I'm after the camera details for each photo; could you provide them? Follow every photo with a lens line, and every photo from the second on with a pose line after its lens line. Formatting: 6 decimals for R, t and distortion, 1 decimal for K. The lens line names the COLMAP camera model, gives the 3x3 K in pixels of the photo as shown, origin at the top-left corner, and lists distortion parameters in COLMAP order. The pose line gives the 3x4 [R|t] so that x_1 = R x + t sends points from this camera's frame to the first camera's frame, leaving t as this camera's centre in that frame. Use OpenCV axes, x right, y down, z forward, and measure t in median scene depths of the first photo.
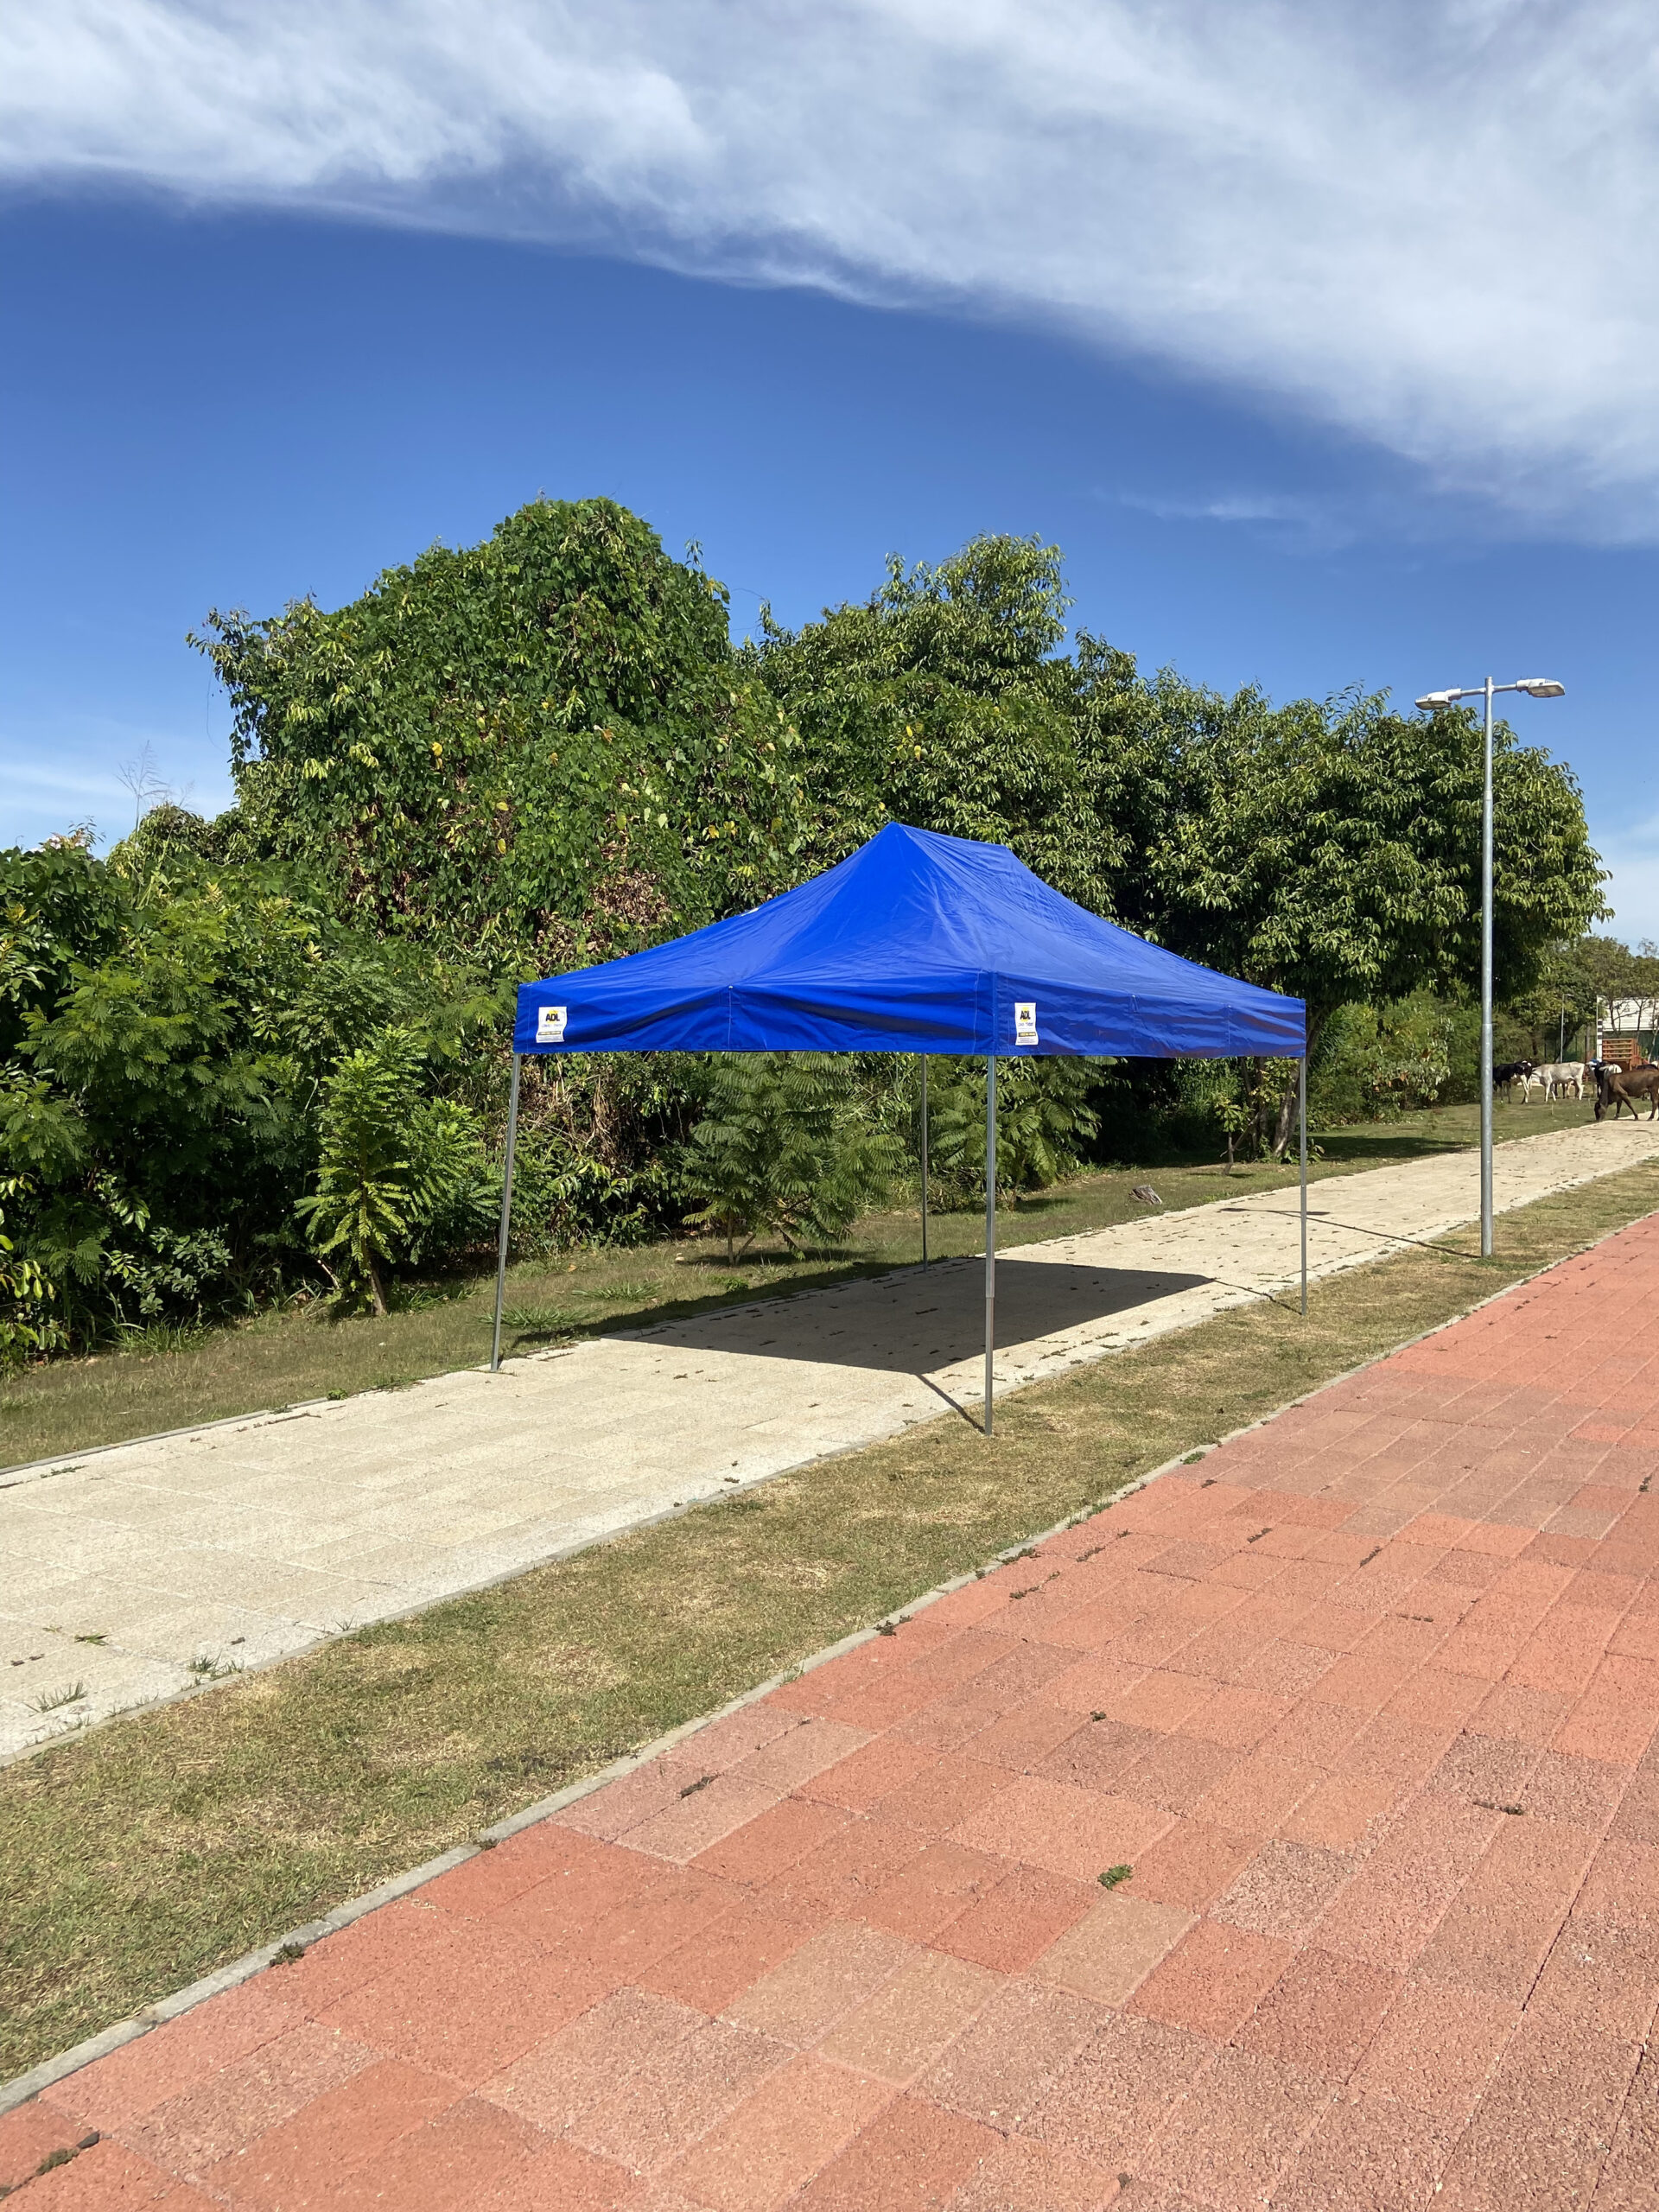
lens RADIAL K [[1696.1, 0, 837.7], [0, 1696.1, 1085.6], [0, 0, 1]] dist [0.122306, -0.119705]
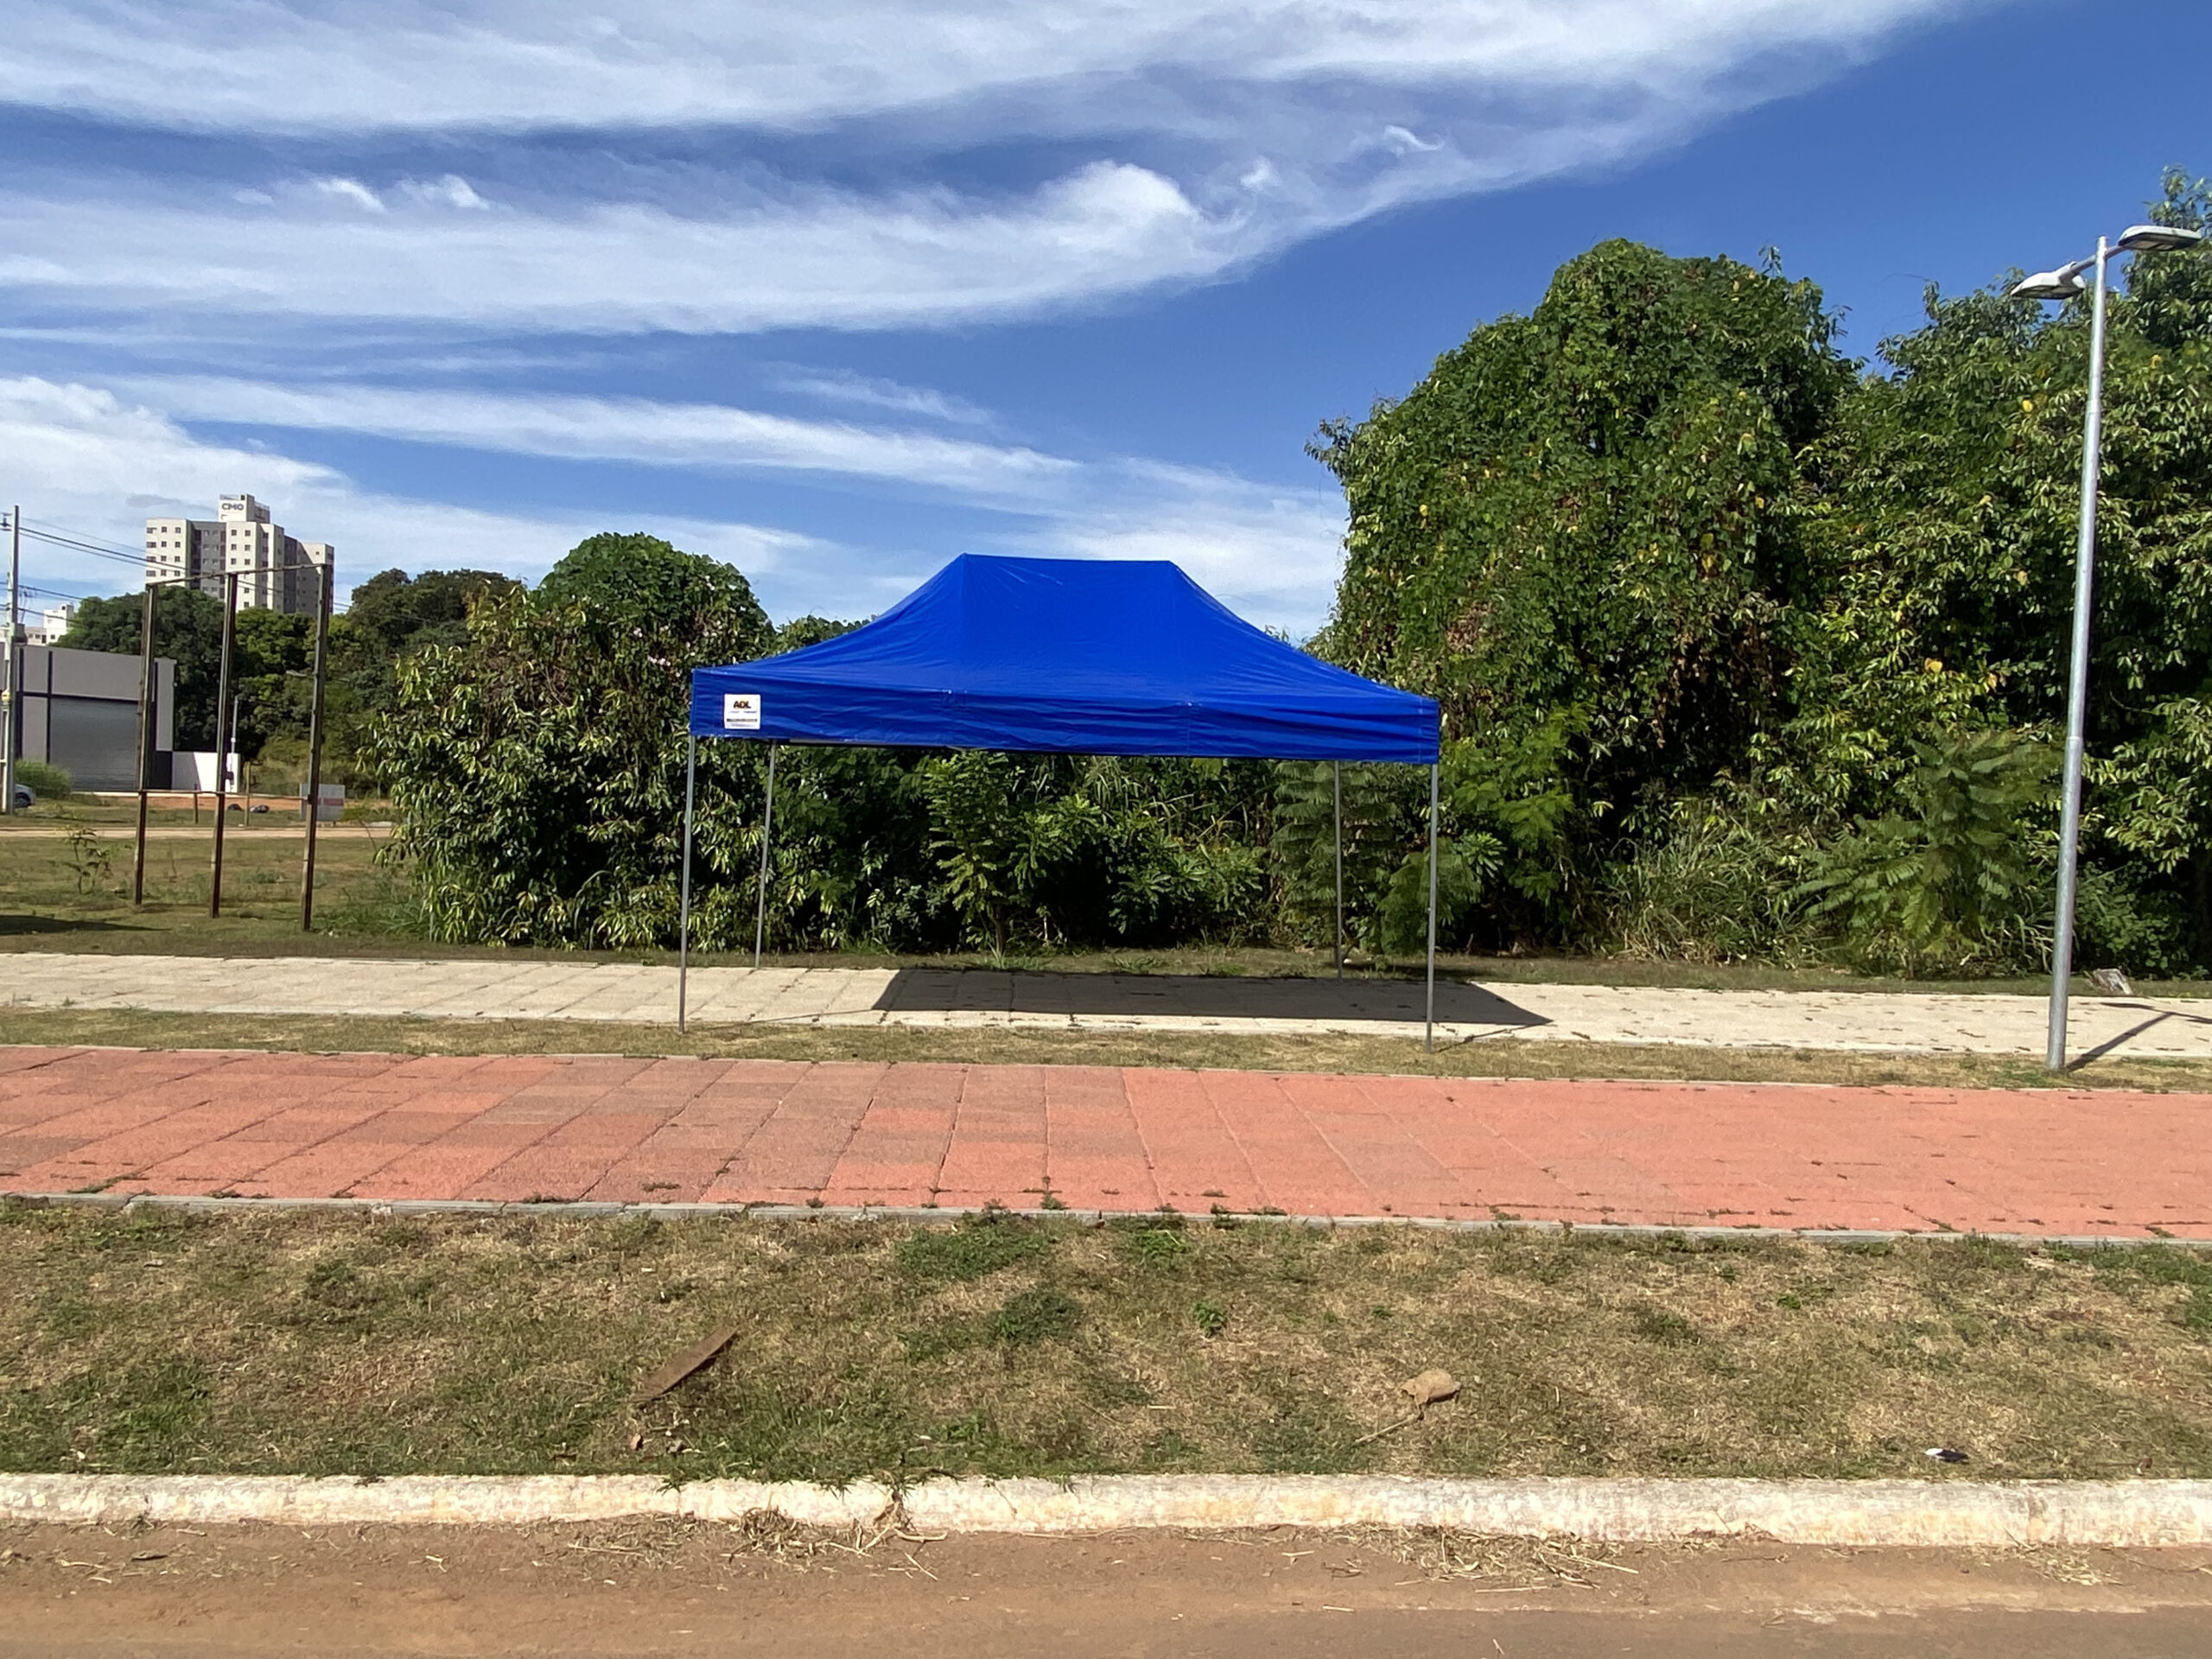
lens RADIAL K [[1578.3, 0, 1090.0], [0, 1578.3, 836.1], [0, 0, 1]] dist [0.122965, -0.165473]
pose [[0.596292, 0.043828, -0.801570, 0.515171], [-0.048067, 0.998666, 0.018847, 0.009033], [0.801327, 0.027291, 0.597604, 0.214712]]
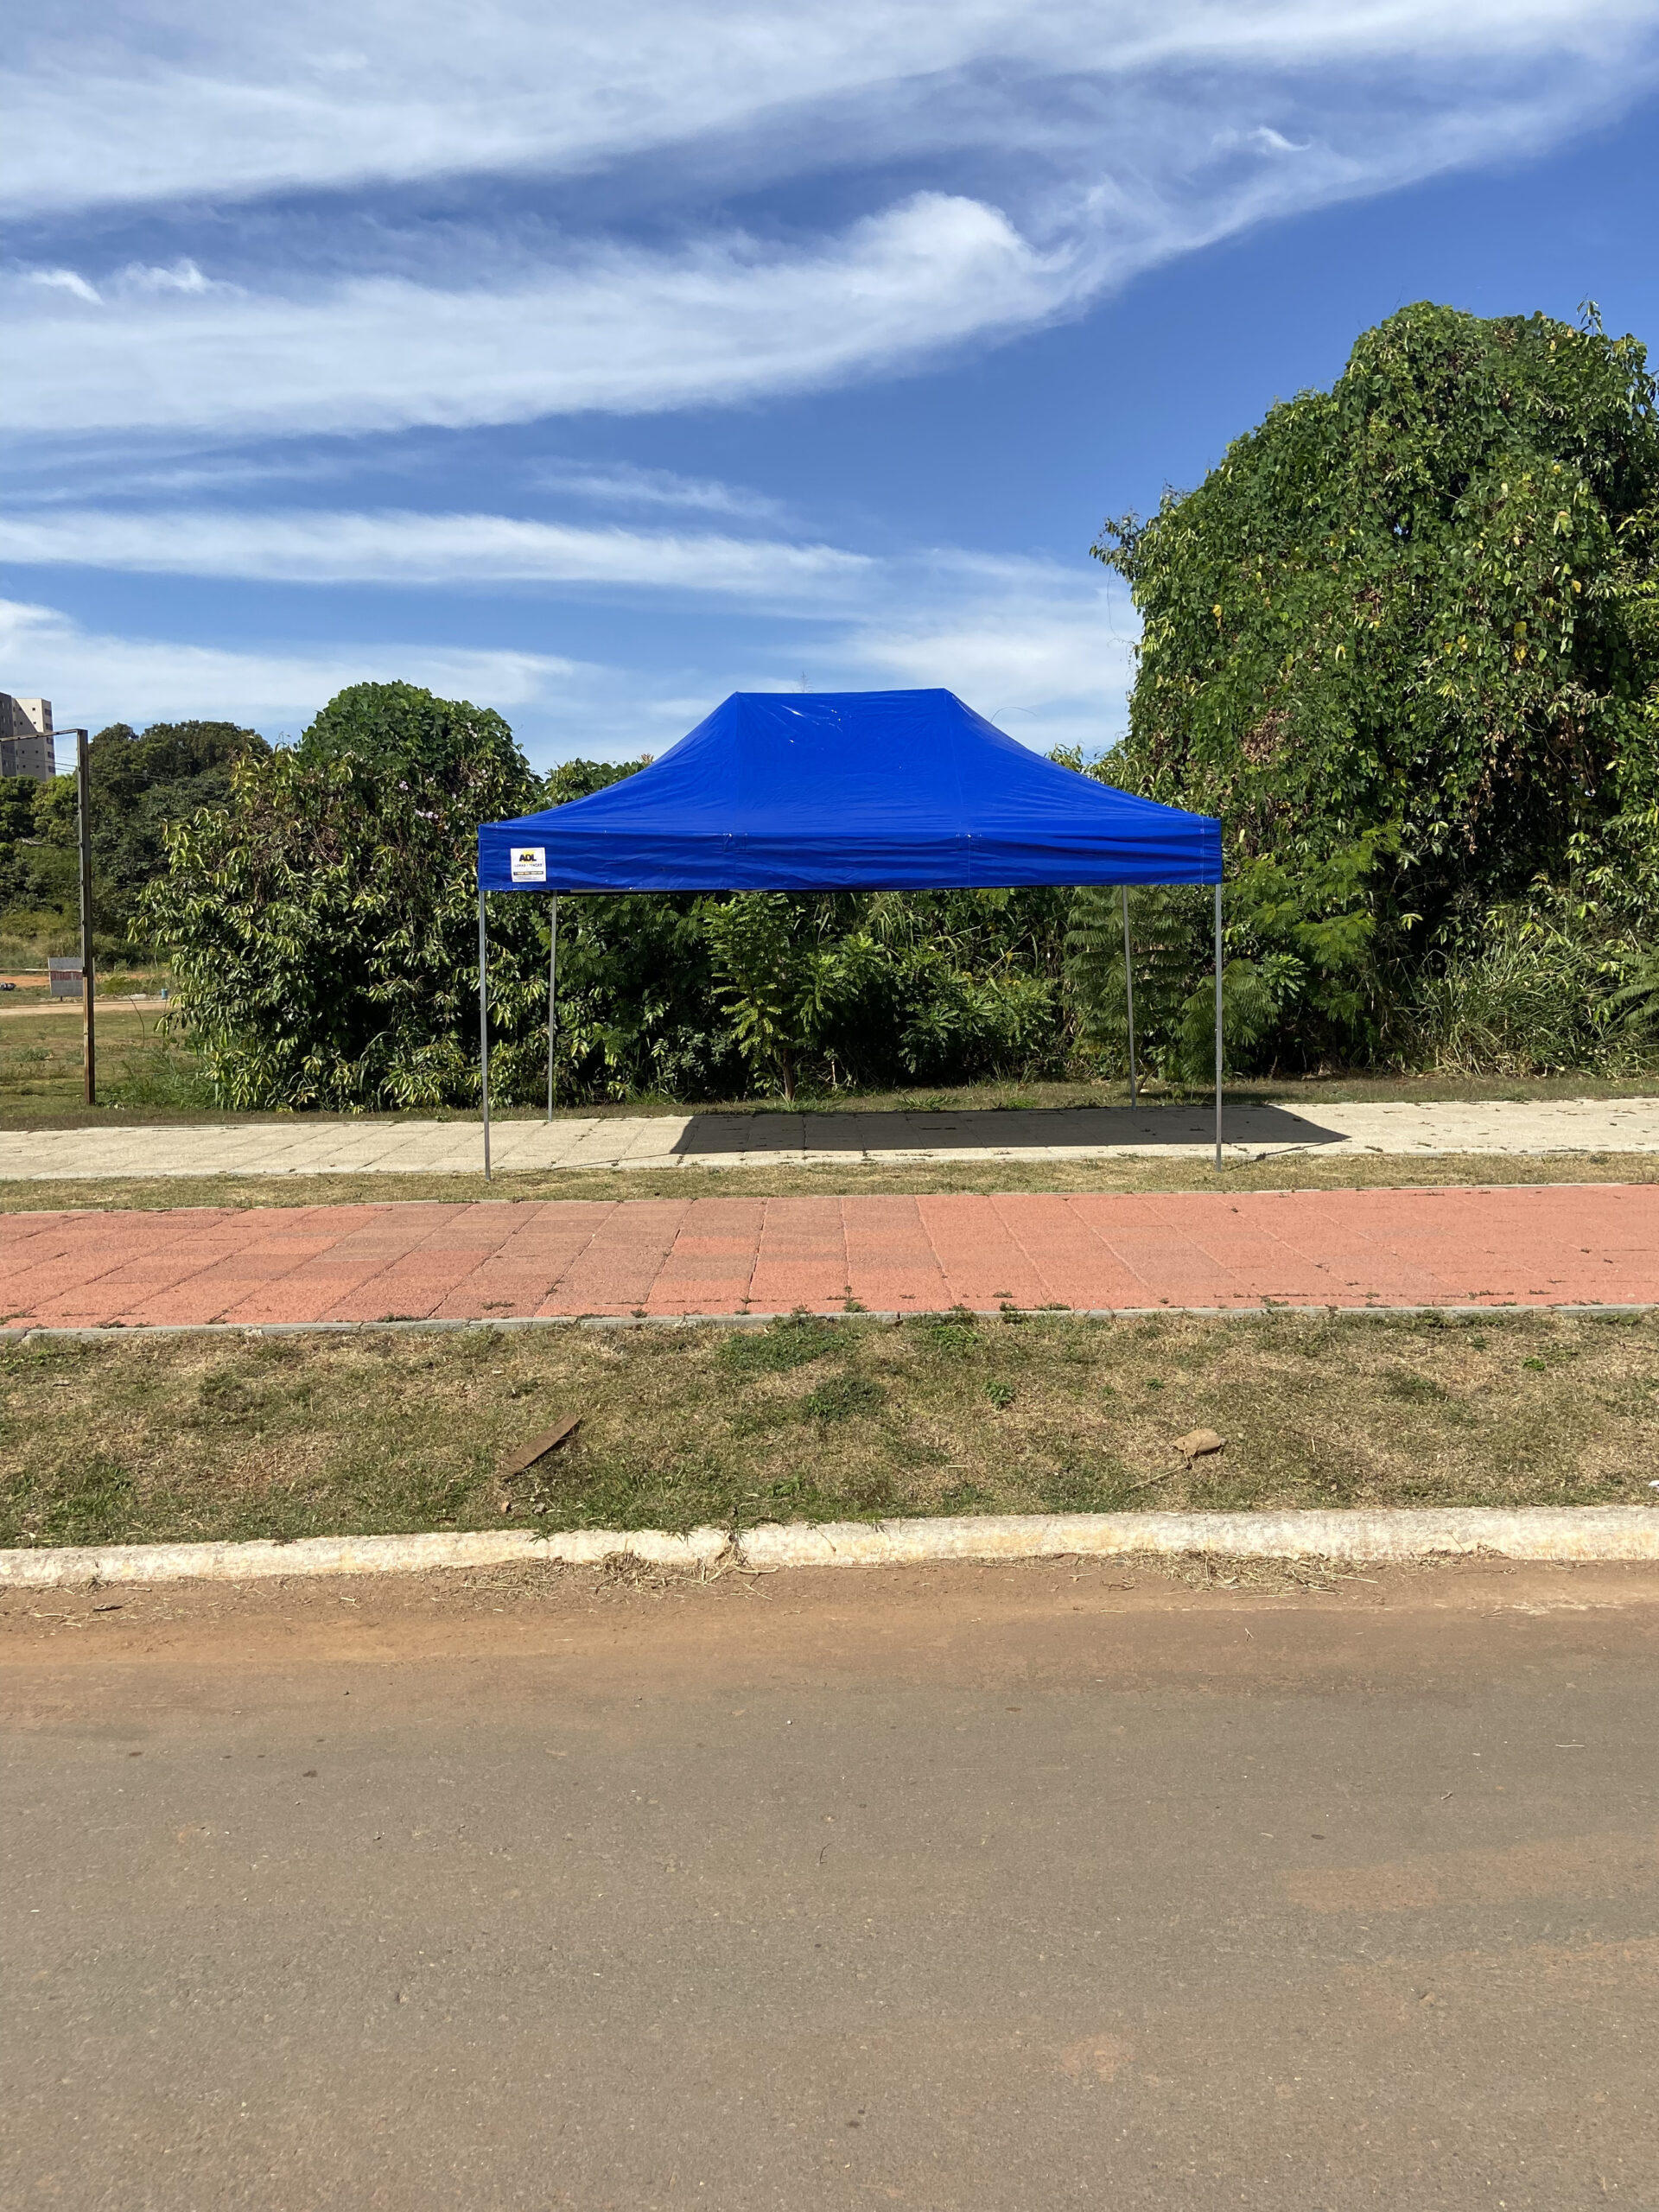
lens RADIAL K [[1697.9, 0, 819.8], [0, 1697.9, 1091.7], [0, 0, 1]] dist [0.133975, -0.154061]
pose [[0.570882, 0.071591, -0.817905, 0.553474], [-0.002709, 0.996350, 0.085319, 0.010095], [0.821028, -0.046491, 0.568992, 0.186590]]
